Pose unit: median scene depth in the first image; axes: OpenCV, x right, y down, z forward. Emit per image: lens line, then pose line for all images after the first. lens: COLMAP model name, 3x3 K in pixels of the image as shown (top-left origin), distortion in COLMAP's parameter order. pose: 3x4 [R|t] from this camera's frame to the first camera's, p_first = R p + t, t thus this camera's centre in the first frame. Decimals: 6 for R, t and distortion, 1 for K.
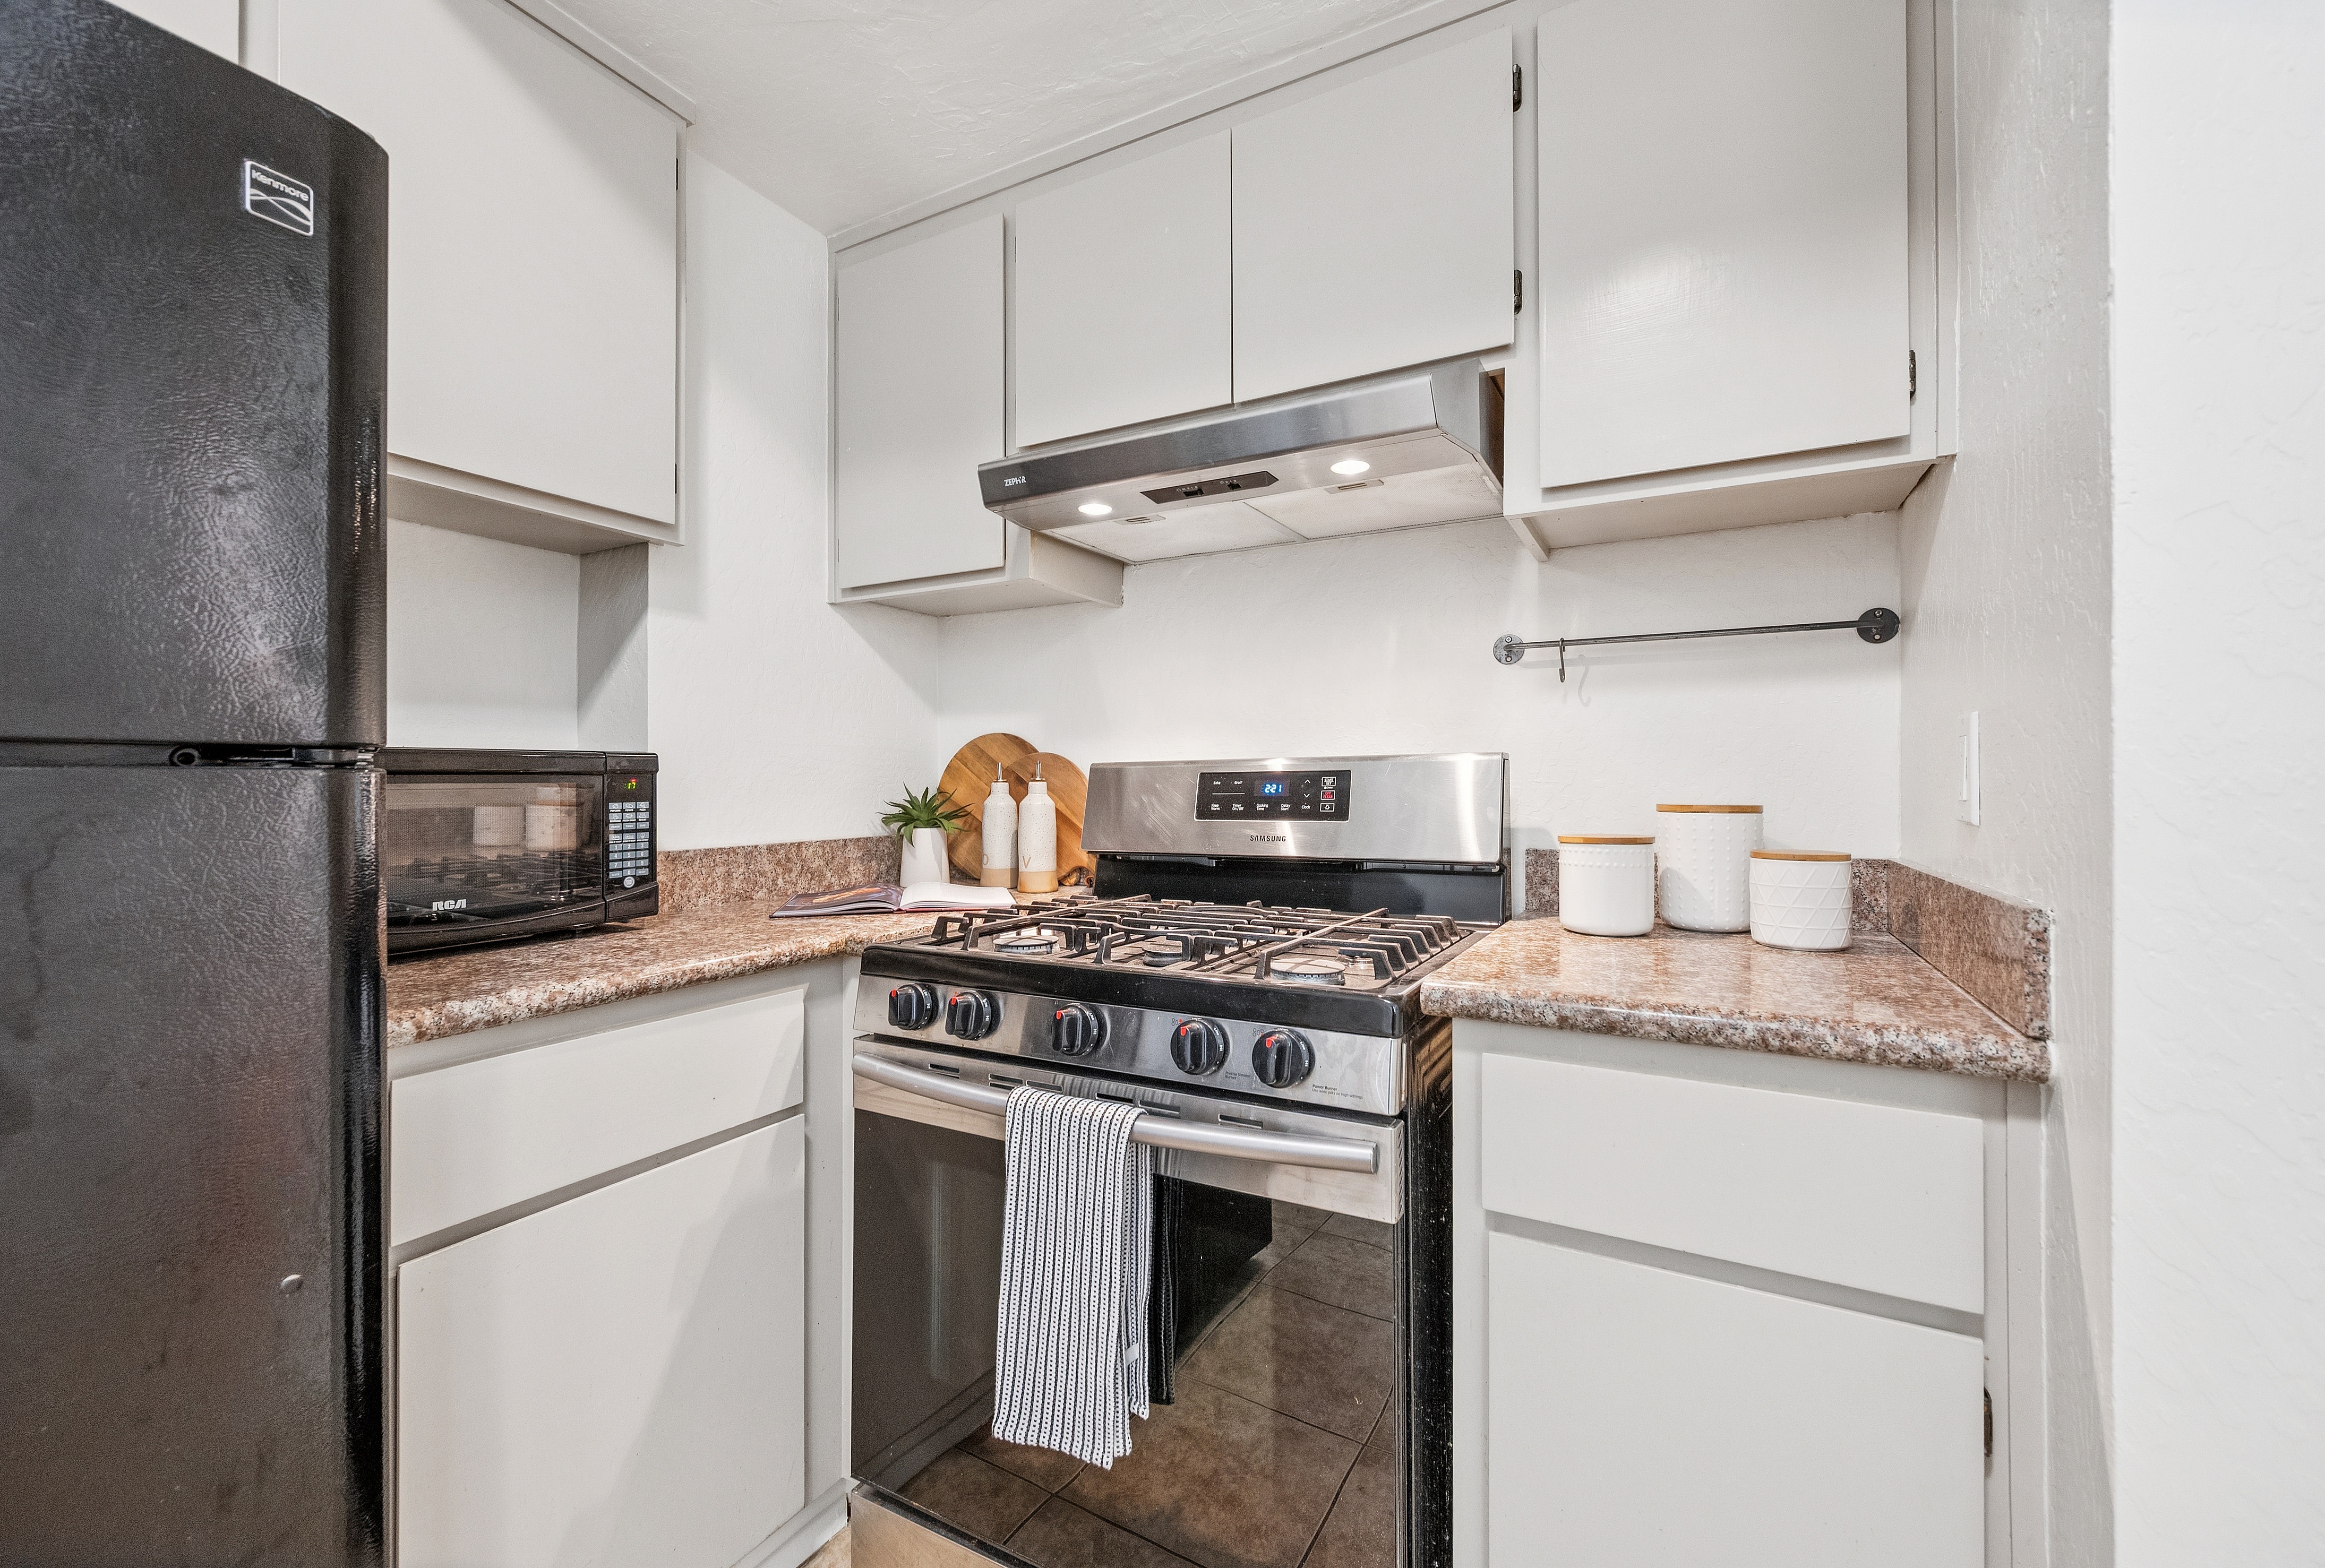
lens RADIAL K [[917.0, 0, 1242.2], [0, 917.0, 790.4], [0, 0, 1]] dist [-0.000151, 0.000096]
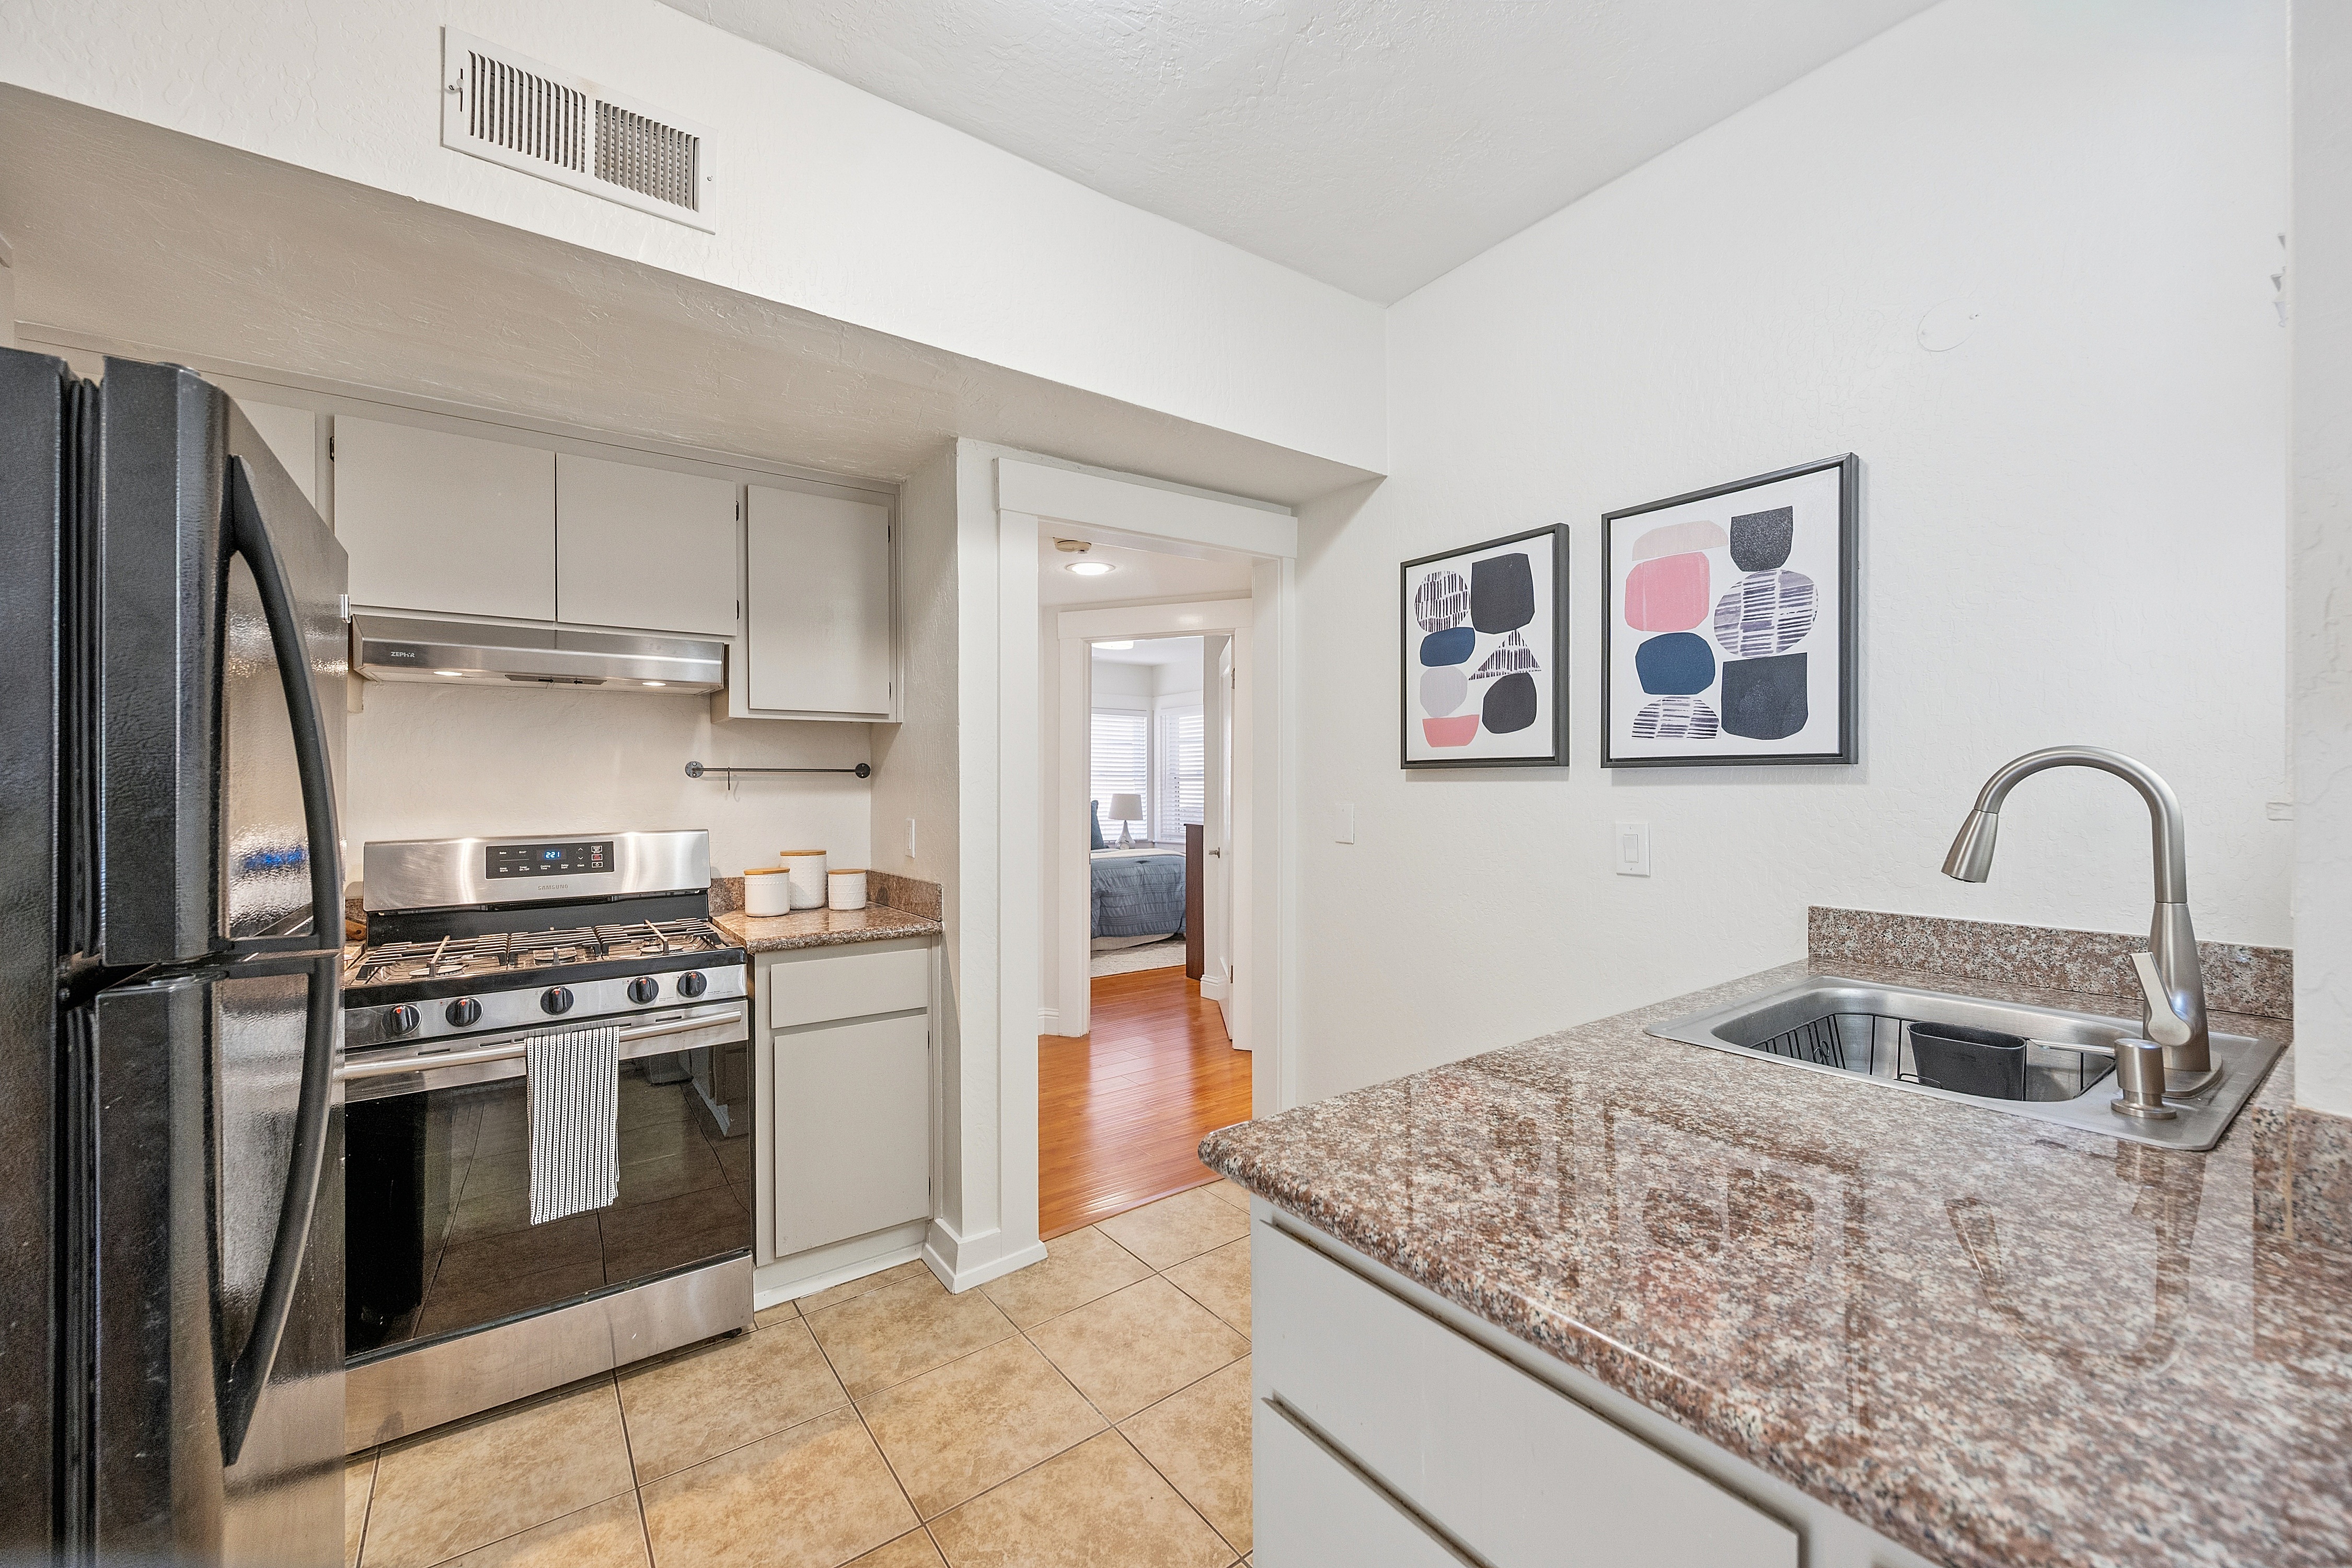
lens RADIAL K [[927.8, 0, 1169.5], [0, 927.8, 786.0], [0, 0, 1]] dist [-0.000151, 0.000096]
pose [[0.456530, -0.005511, 0.889691, -1.165448], [0.006378, 0.999975, 0.002921, -0.153406], [-0.889685, 0.004341, 0.456554, -0.863668]]
